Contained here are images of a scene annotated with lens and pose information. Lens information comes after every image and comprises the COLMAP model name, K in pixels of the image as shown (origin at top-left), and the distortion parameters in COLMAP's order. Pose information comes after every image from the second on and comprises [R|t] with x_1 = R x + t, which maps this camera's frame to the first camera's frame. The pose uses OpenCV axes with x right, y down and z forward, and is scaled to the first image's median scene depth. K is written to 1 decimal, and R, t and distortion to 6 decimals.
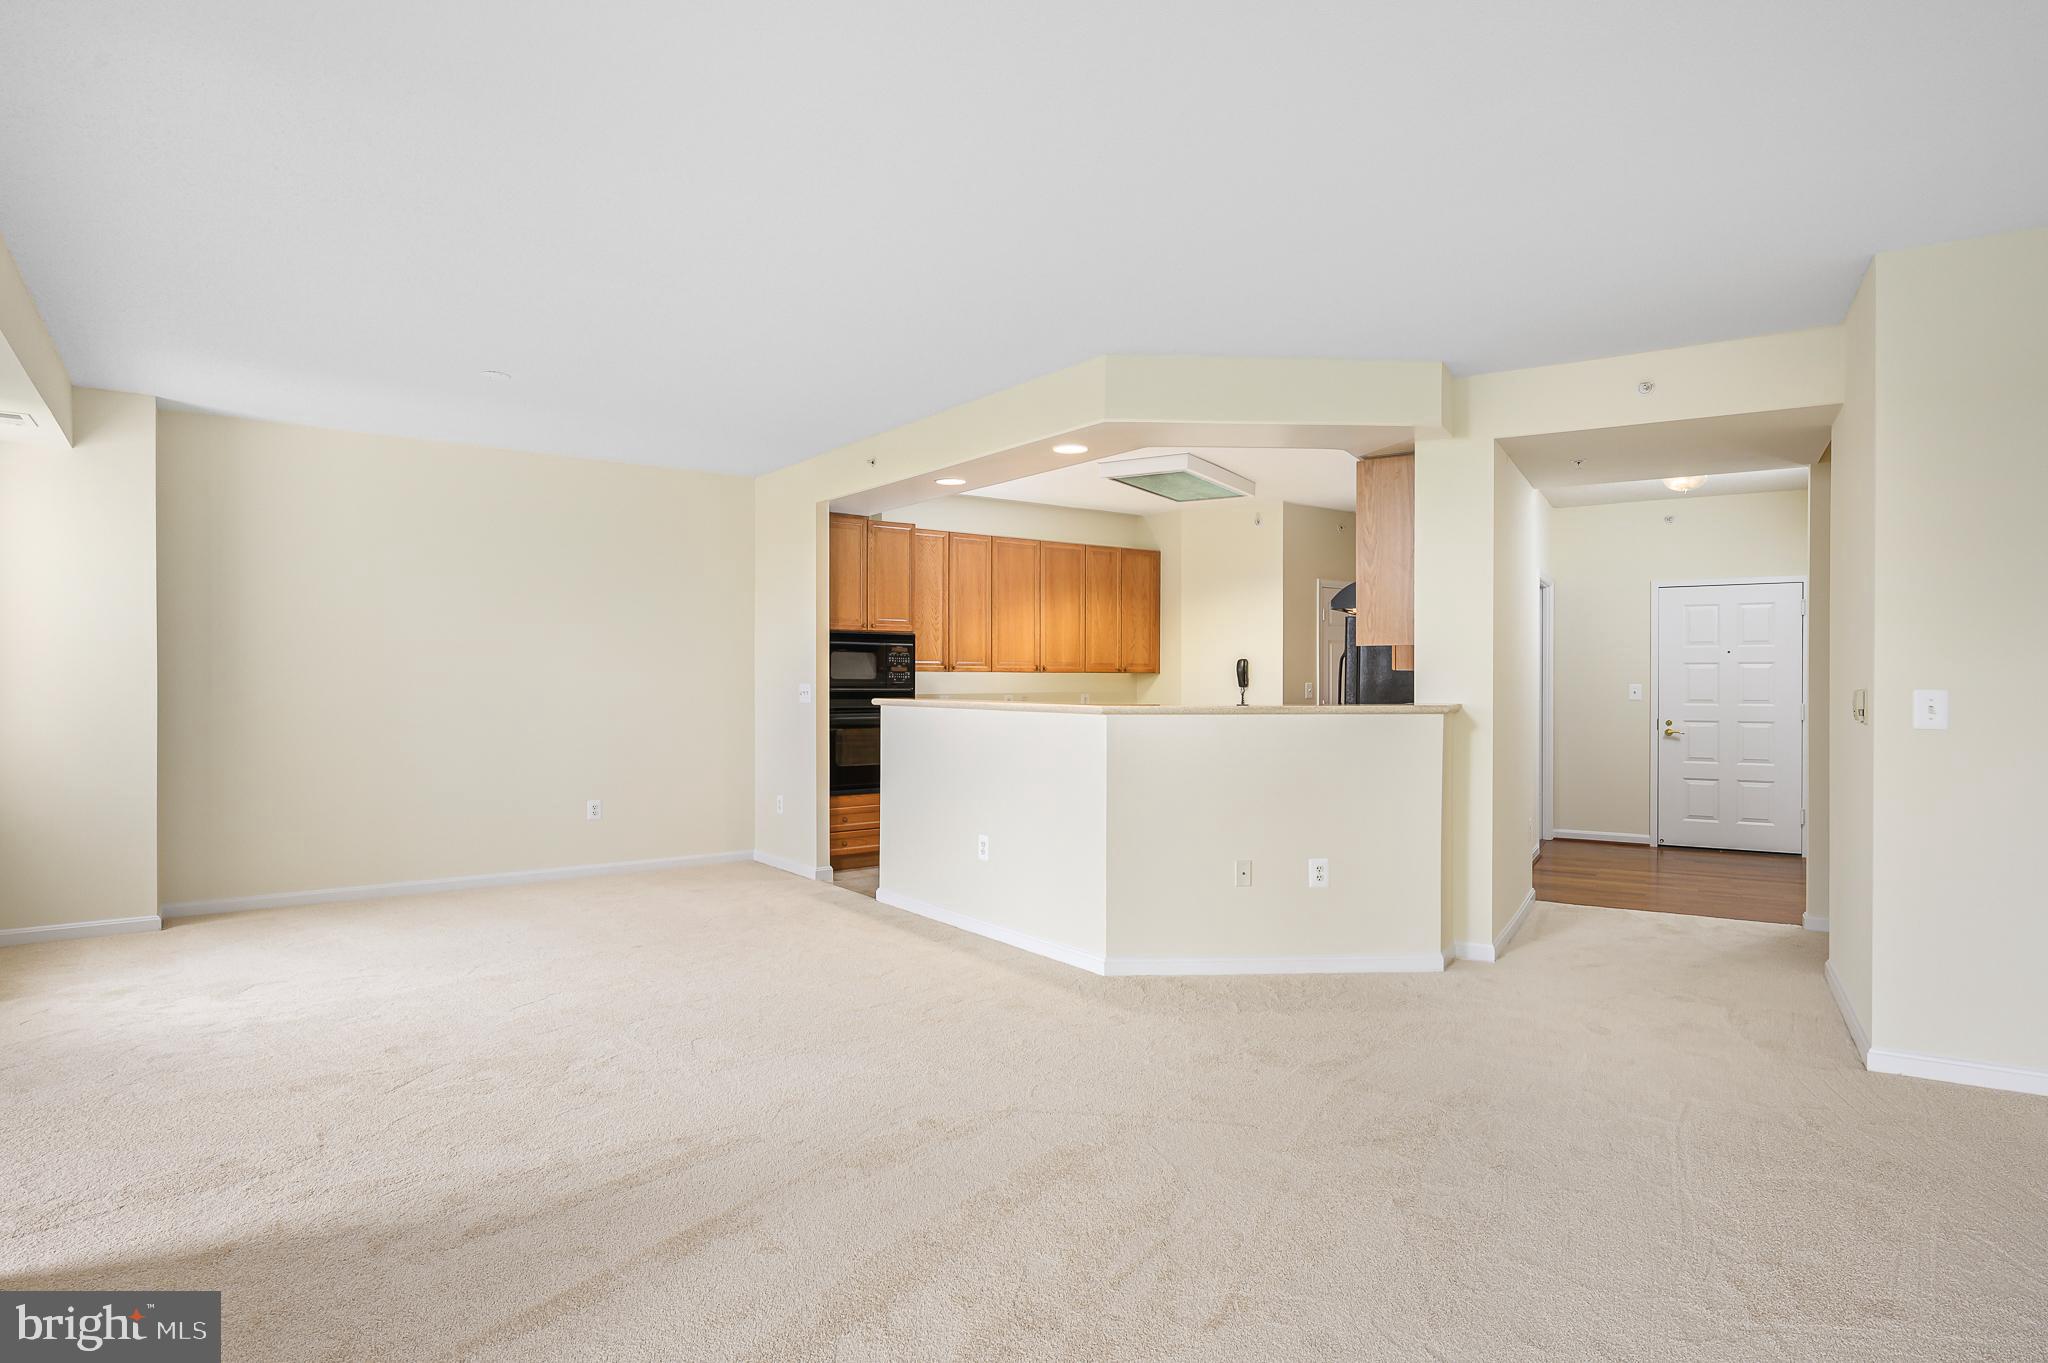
lens RADIAL K [[1075.9, 0, 1019.2], [0, 1075.9, 692.4], [0, 0, 1]] dist [-0.005626, 0.000049]
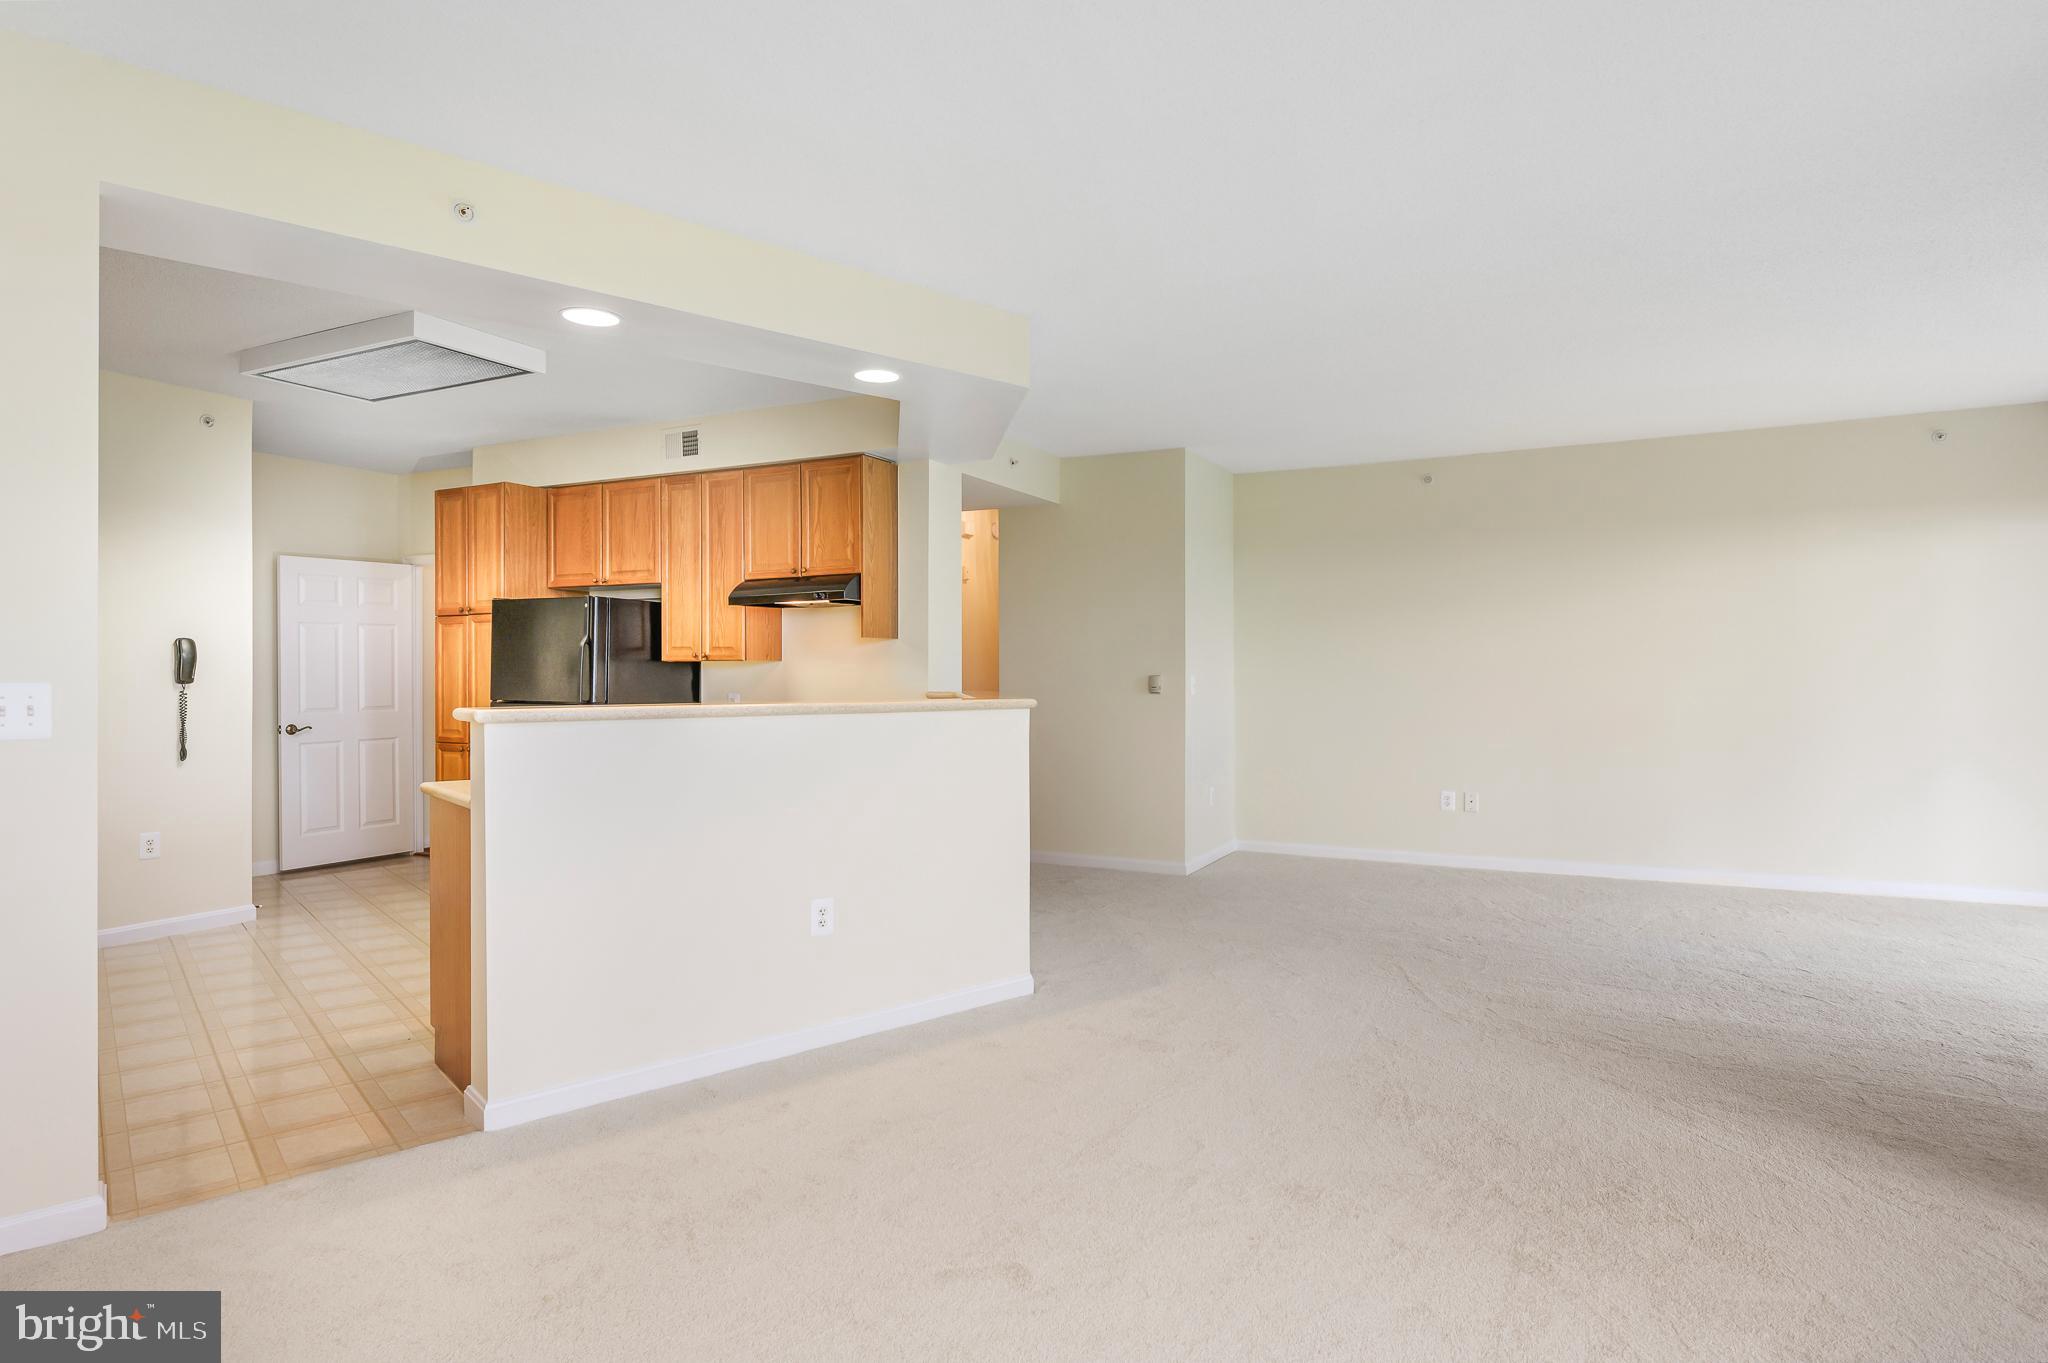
lens RADIAL K [[1075.9, 0, 1012.6], [0, 1075.9, 675.7], [0, 0, 1]] dist [-0.005626, 0.000049]
pose [[-0.068074, 0.007326, 0.997653, -0.684155], [0.009630, 0.999931, -0.006685, -0.003398], [-0.997634, 0.009152, -0.068140, 0.874413]]
